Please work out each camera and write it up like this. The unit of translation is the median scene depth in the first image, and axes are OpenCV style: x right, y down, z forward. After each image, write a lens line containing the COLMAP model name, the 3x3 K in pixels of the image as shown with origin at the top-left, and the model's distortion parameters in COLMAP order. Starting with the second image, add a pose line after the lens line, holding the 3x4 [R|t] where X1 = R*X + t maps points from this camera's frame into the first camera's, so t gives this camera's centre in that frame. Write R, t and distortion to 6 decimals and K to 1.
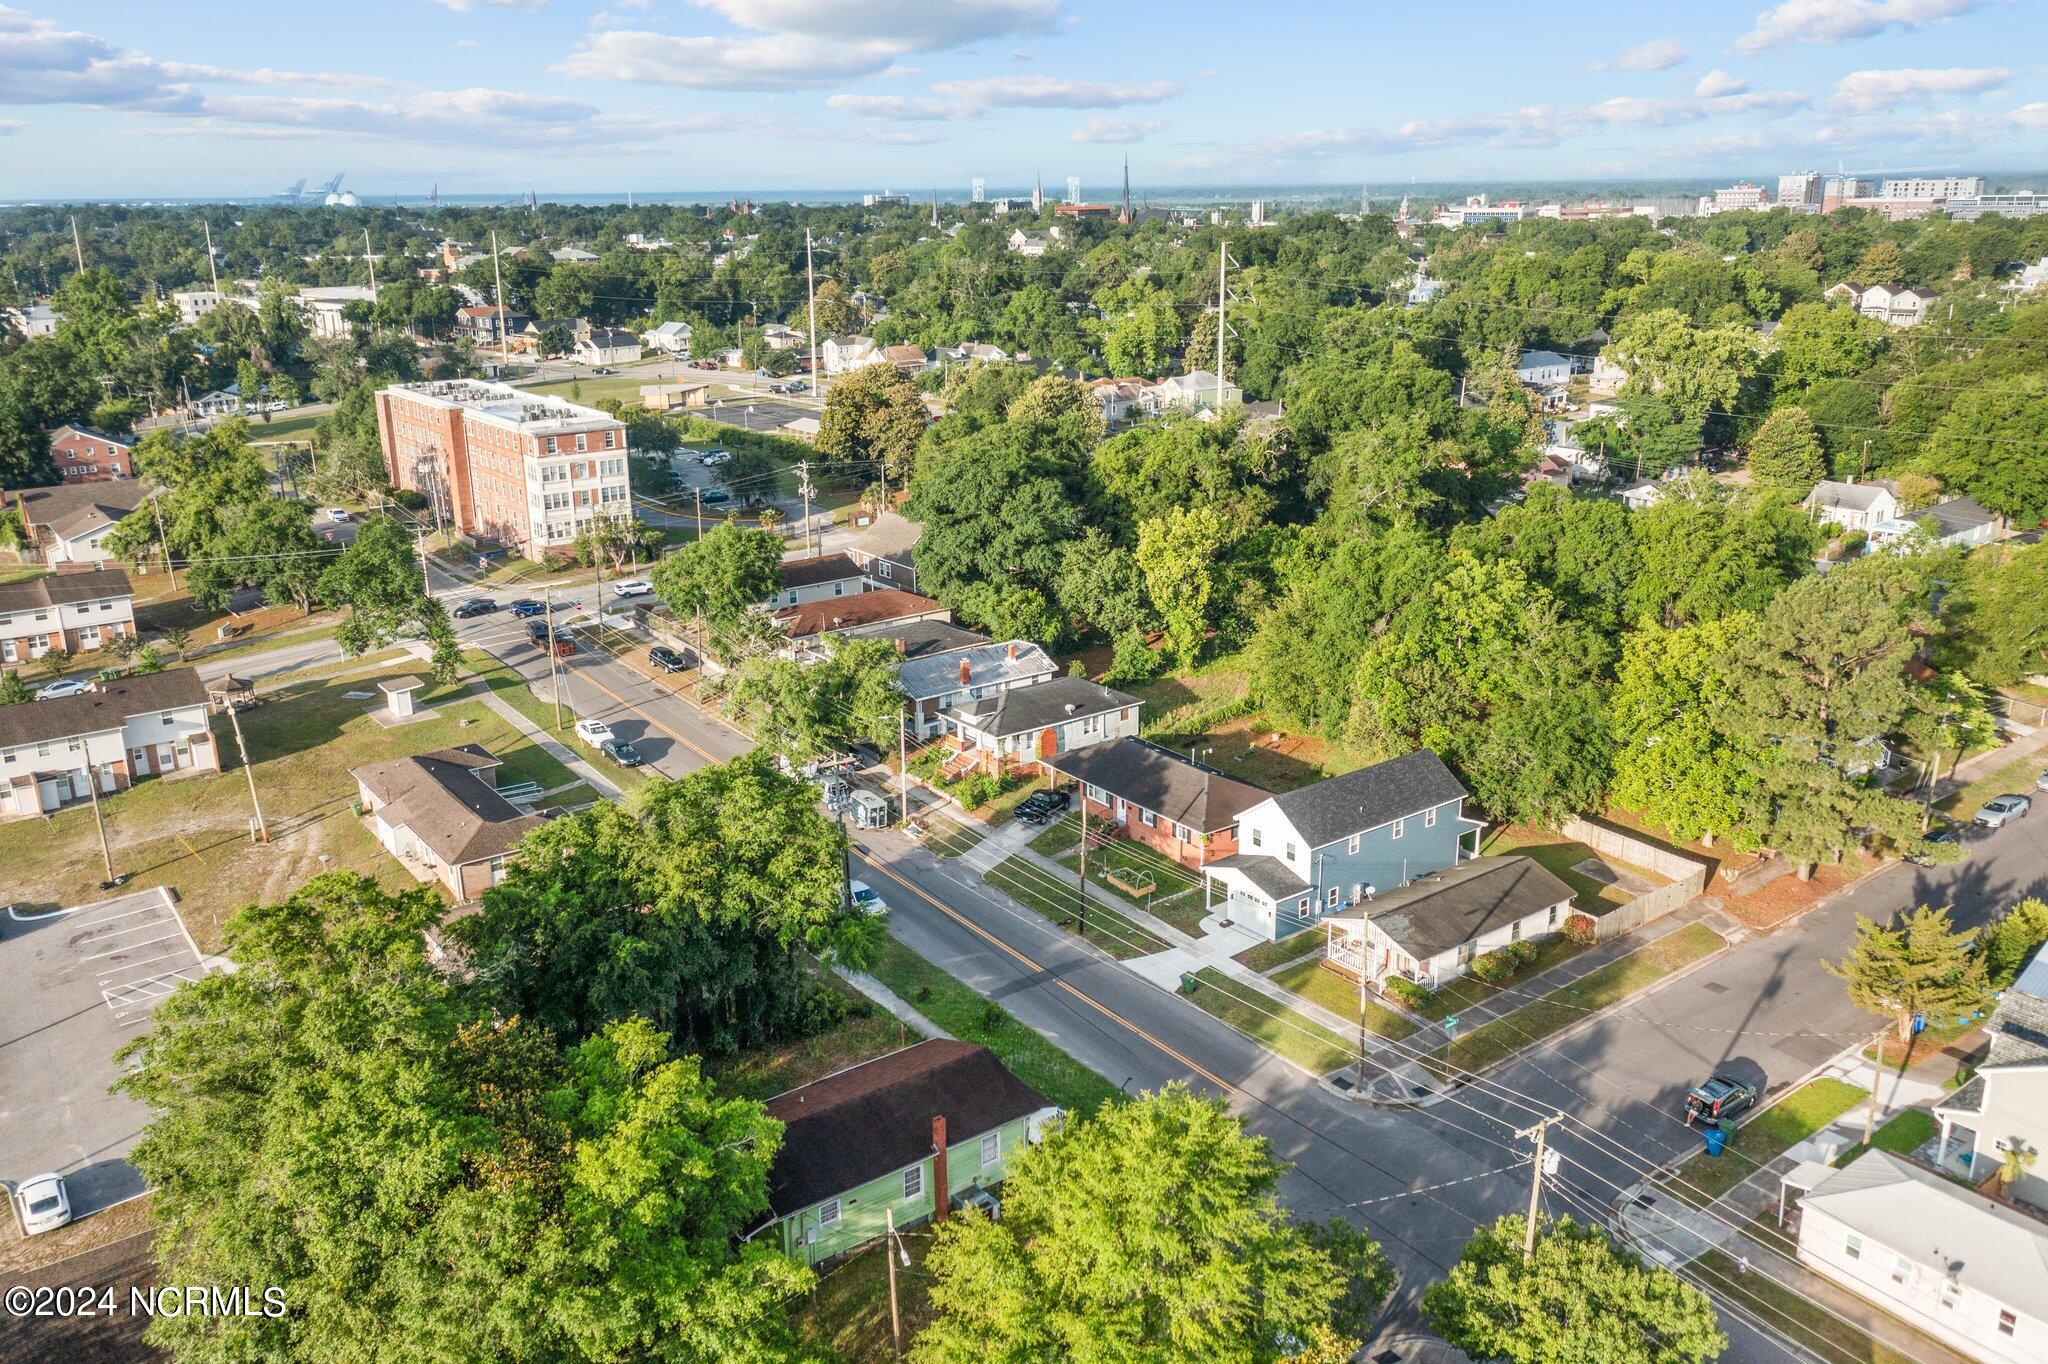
lens RADIAL K [[1634.5, 0, 1024.0], [0, 1634.5, 682.0], [0, 0, 1]] dist [0.001827, 0.007379]
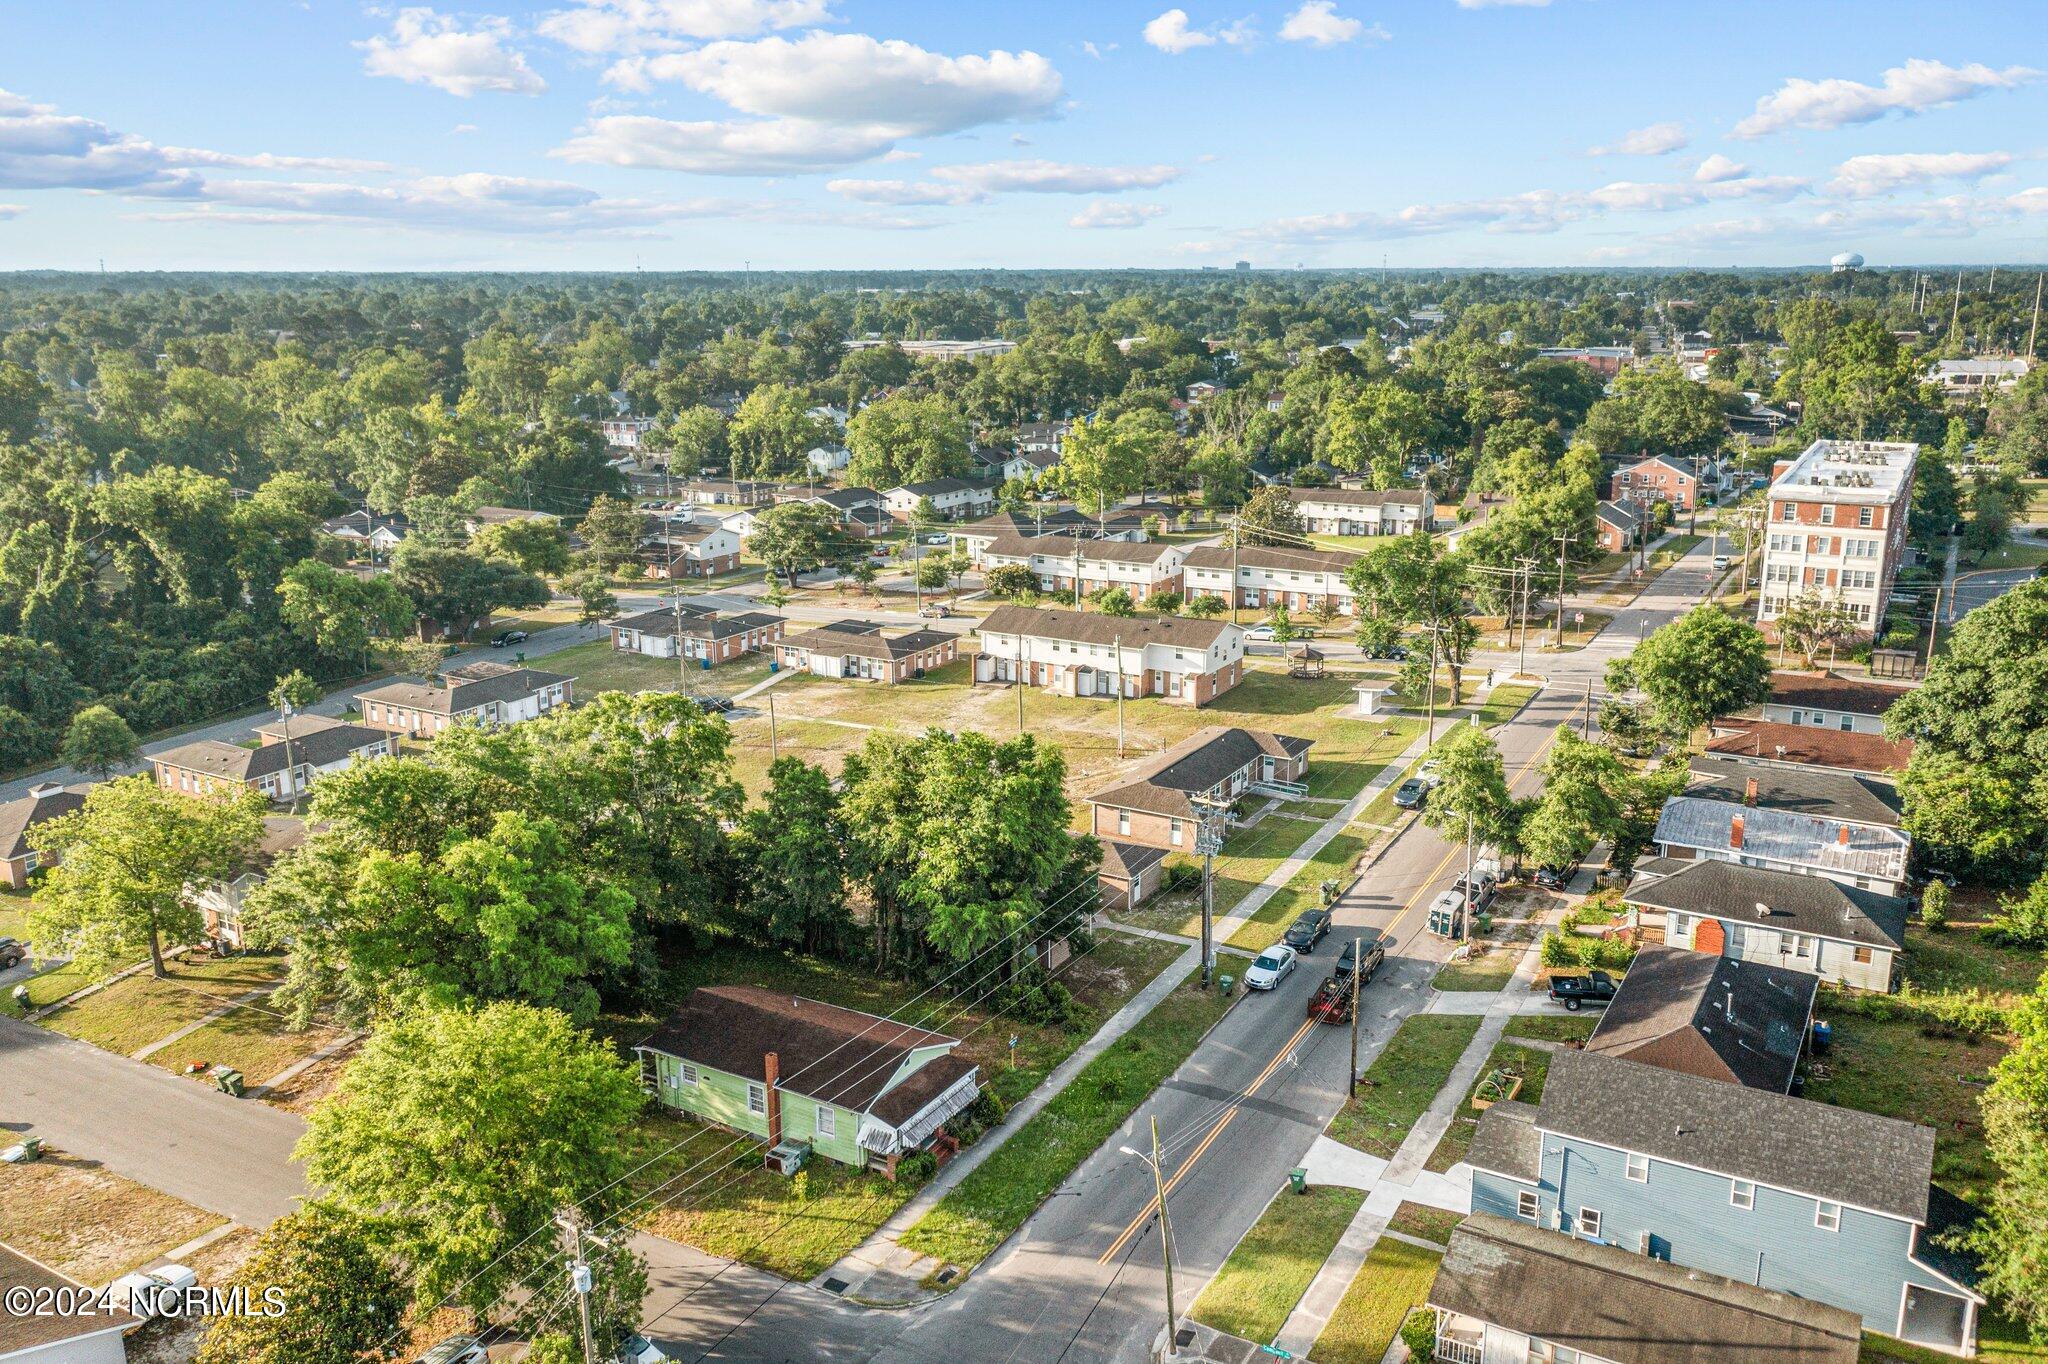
lens RADIAL K [[1635.2, 0, 1024.0], [0, 1635.2, 682.0], [0, 0, 1]] dist [0.003672, 0.000885]
pose [[0.384371, 0.234059, -0.893015, 0.530524], [-0.265877, 0.954407, 0.135712, -0.092533], [0.884064, 0.185268, 0.429077, 0.364287]]
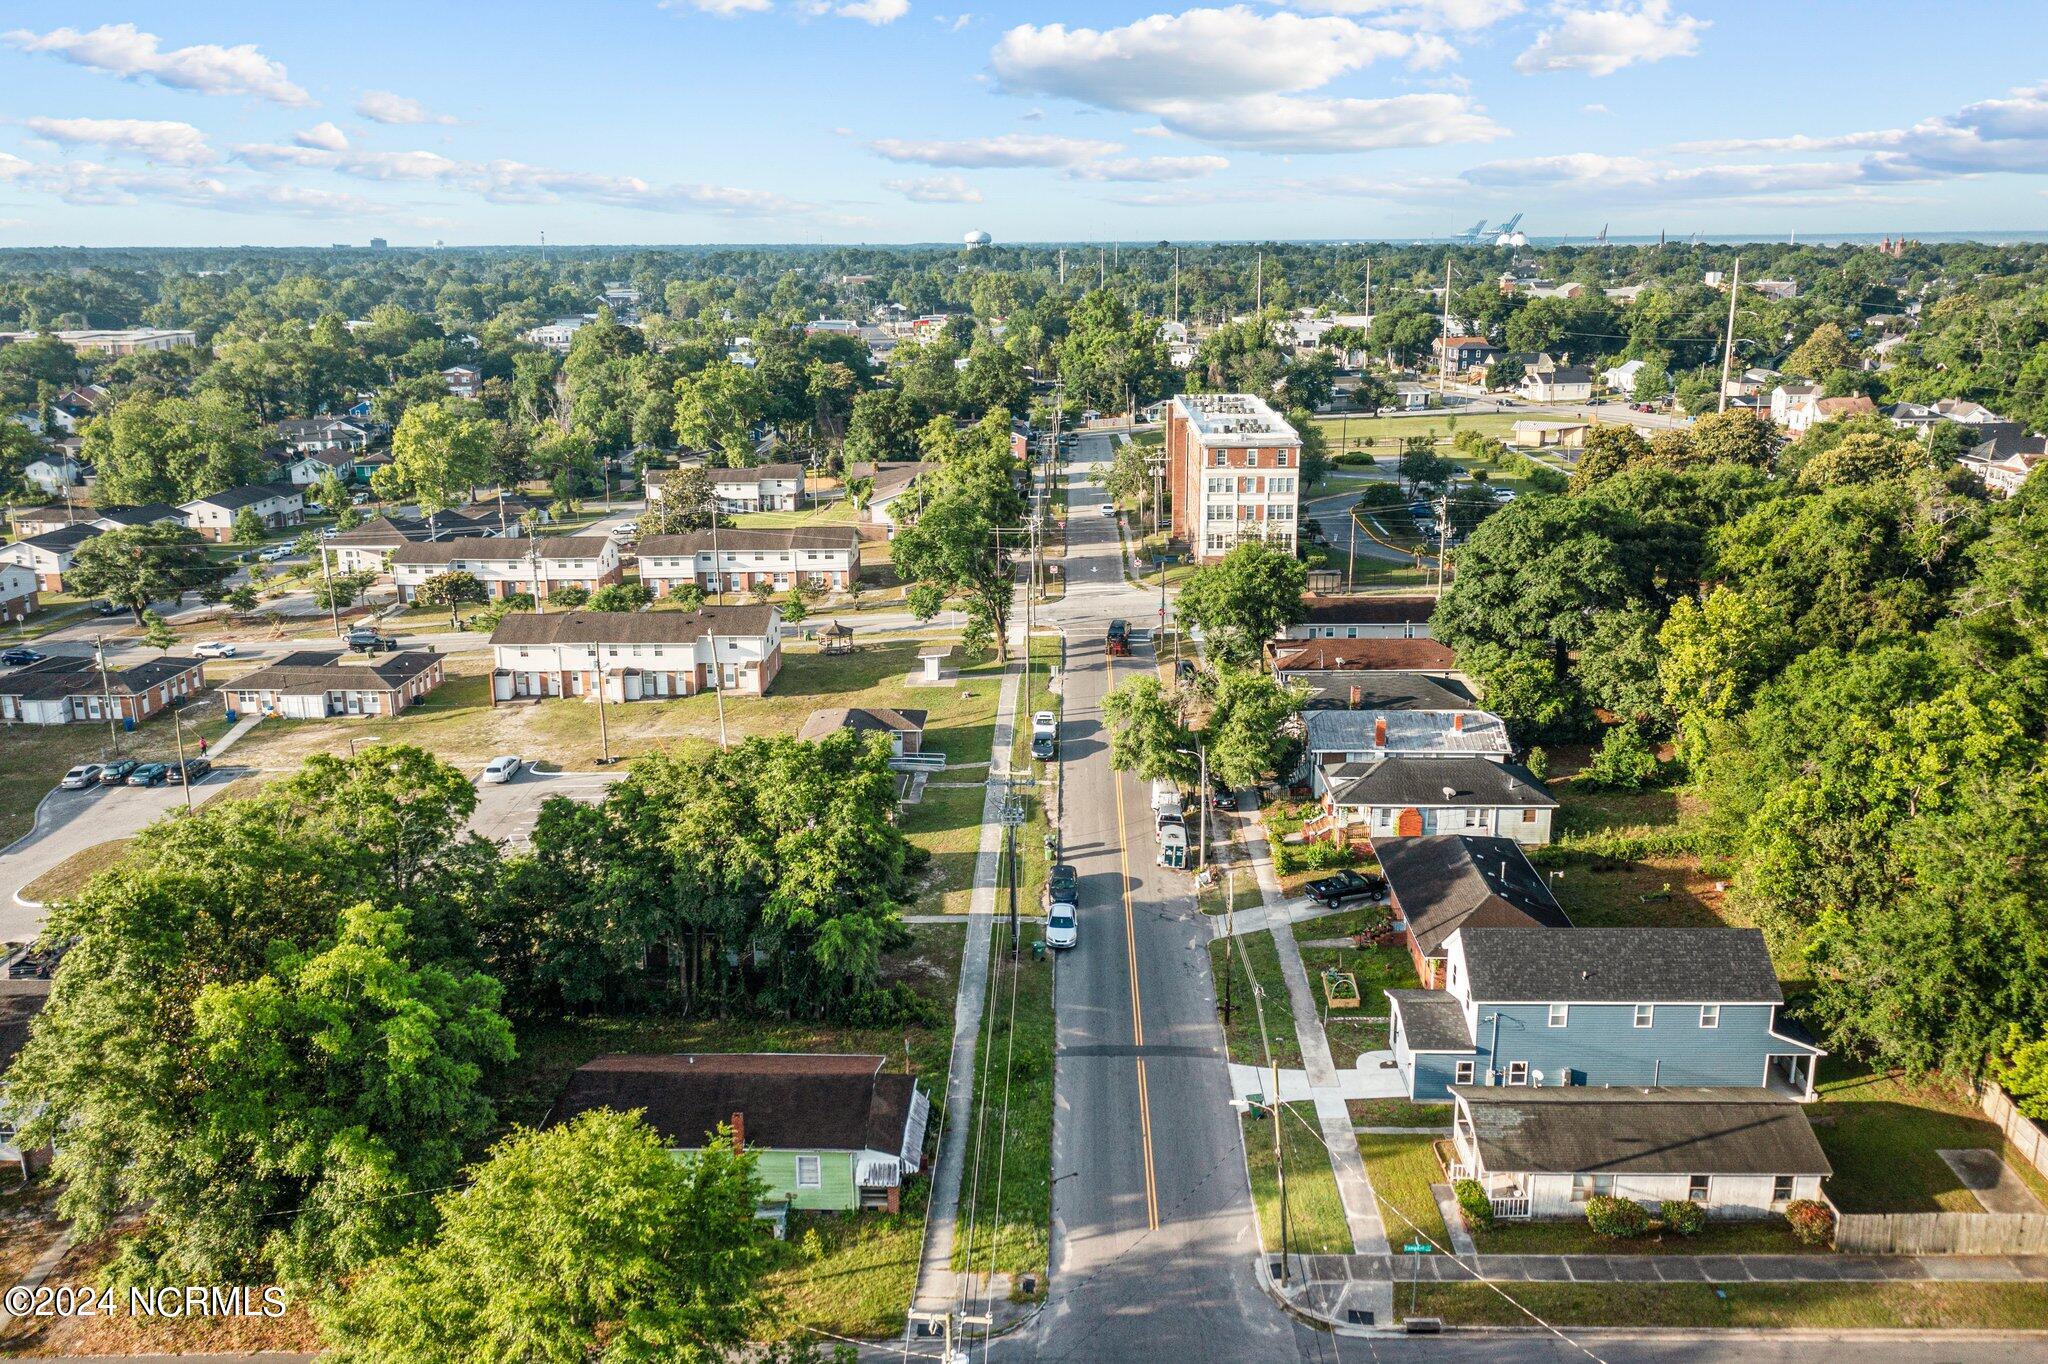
lens RADIAL K [[1654.5, 0, 1024.0], [0, 1654.5, 682.0], [0, 0, 1]] dist [0.004765, 0.005715]
pose [[0.780429, 0.165315, -0.602994, 0.363692], [-0.181524, 0.982781, 0.034497, -0.029677], [0.598314, 0.082536, 0.797000, 0.169186]]
